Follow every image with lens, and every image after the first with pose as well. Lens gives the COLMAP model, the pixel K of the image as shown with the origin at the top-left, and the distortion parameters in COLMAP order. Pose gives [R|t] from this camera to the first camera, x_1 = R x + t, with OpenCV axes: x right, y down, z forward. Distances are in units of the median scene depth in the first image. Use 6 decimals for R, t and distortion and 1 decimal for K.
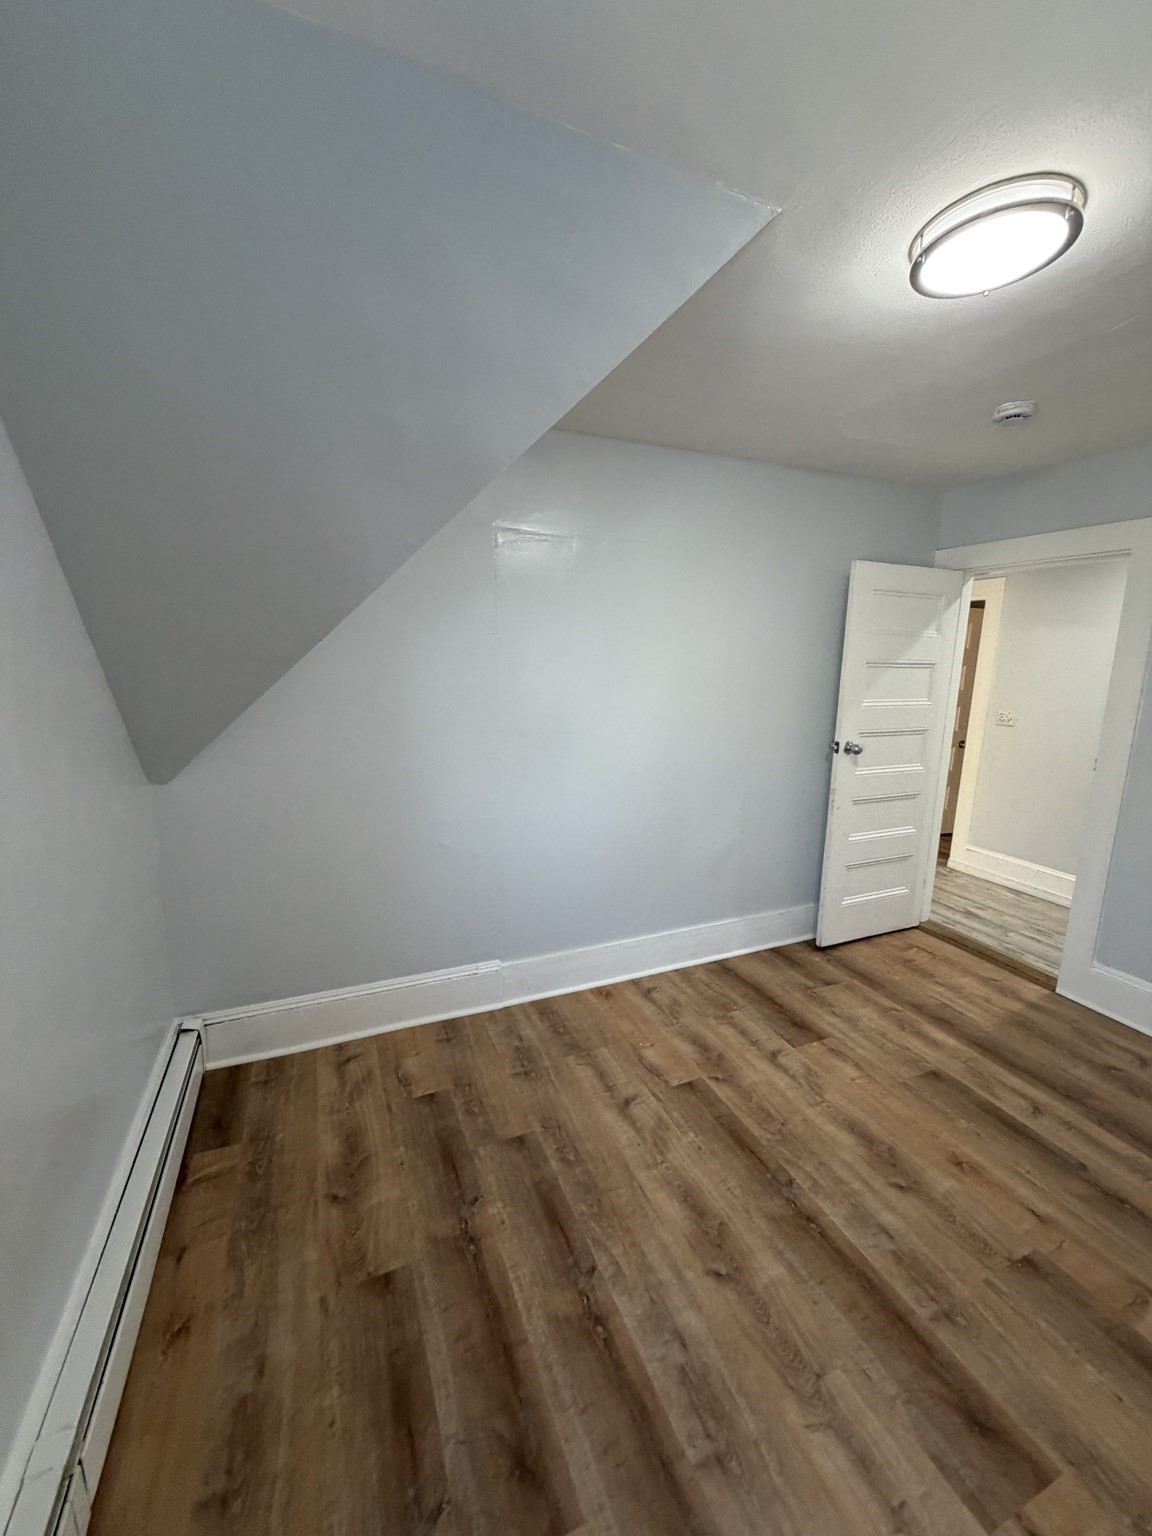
lens RADIAL K [[612.0, 0, 577.6], [0, 612.0, 763.1], [0, 0, 1]] dist [-0.004673, 0.001024]
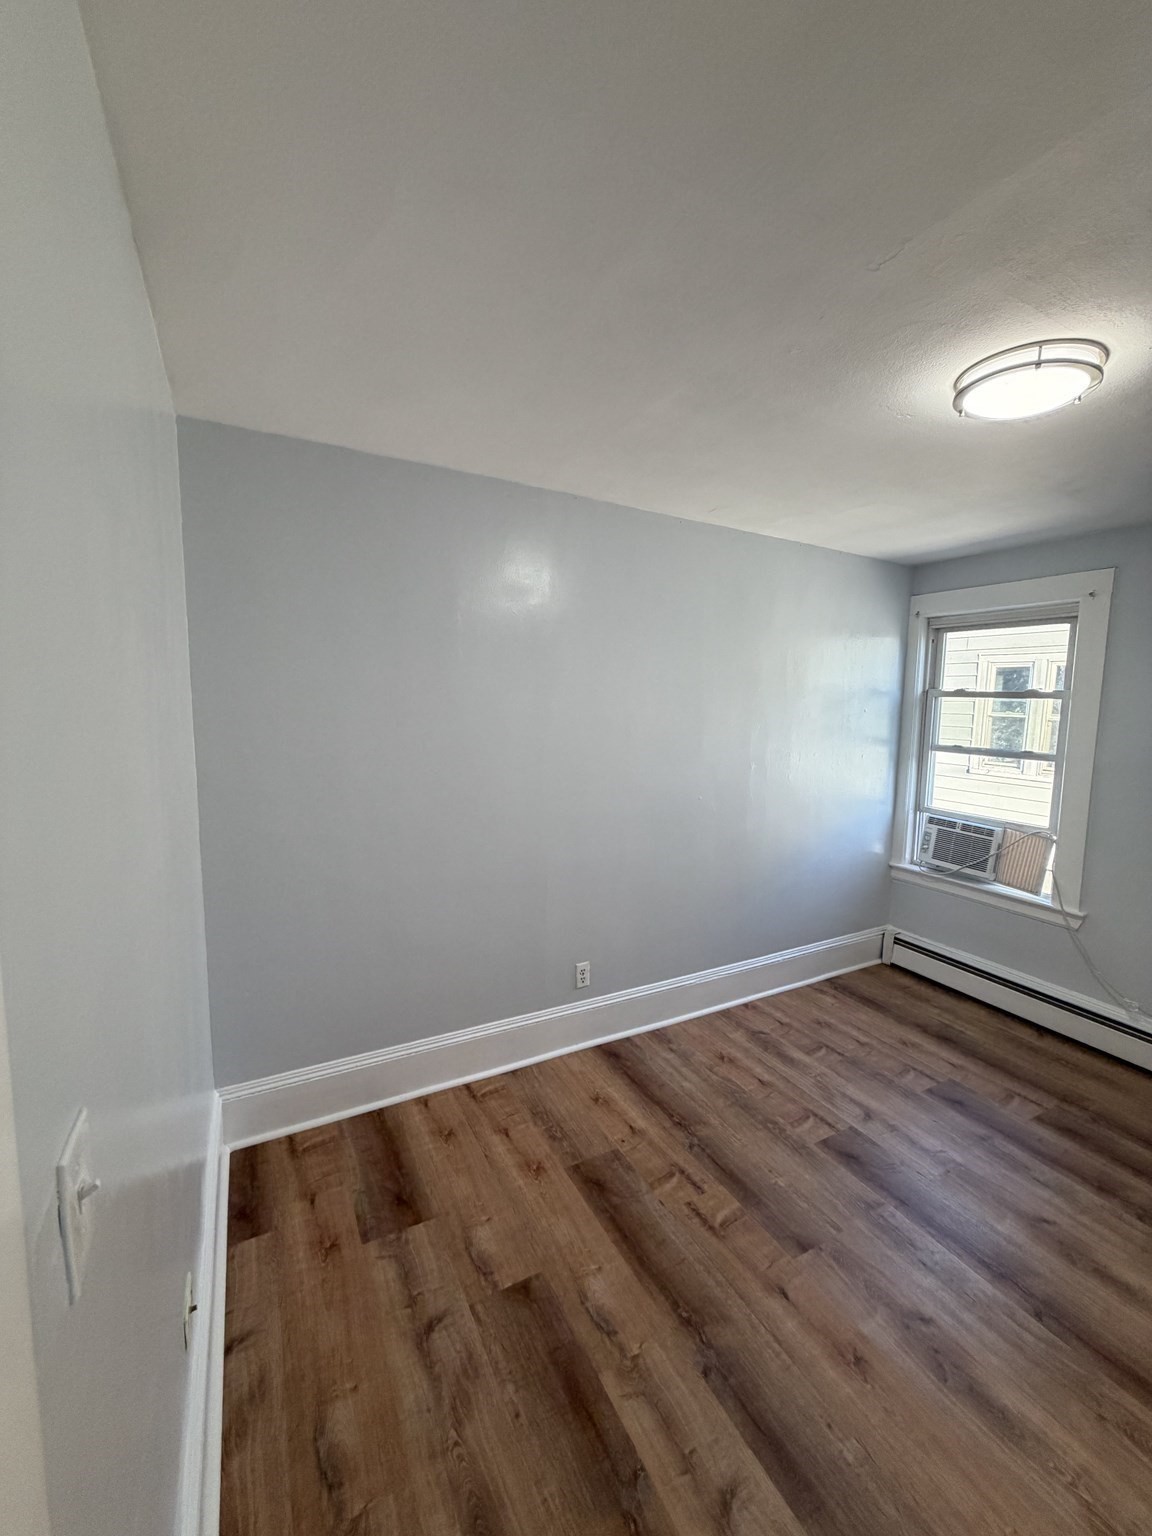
lens RADIAL K [[612.0, 0, 573.3], [0, 612.0, 760.5], [0, 0, 1]] dist [-0.004673, 0.001024]
pose [[-0.995242, -0.031810, -0.092100, 1.174540], [-0.056181, 0.959611, 0.275663, -0.315429], [0.079611, 0.279526, -0.956832, 1.625544]]
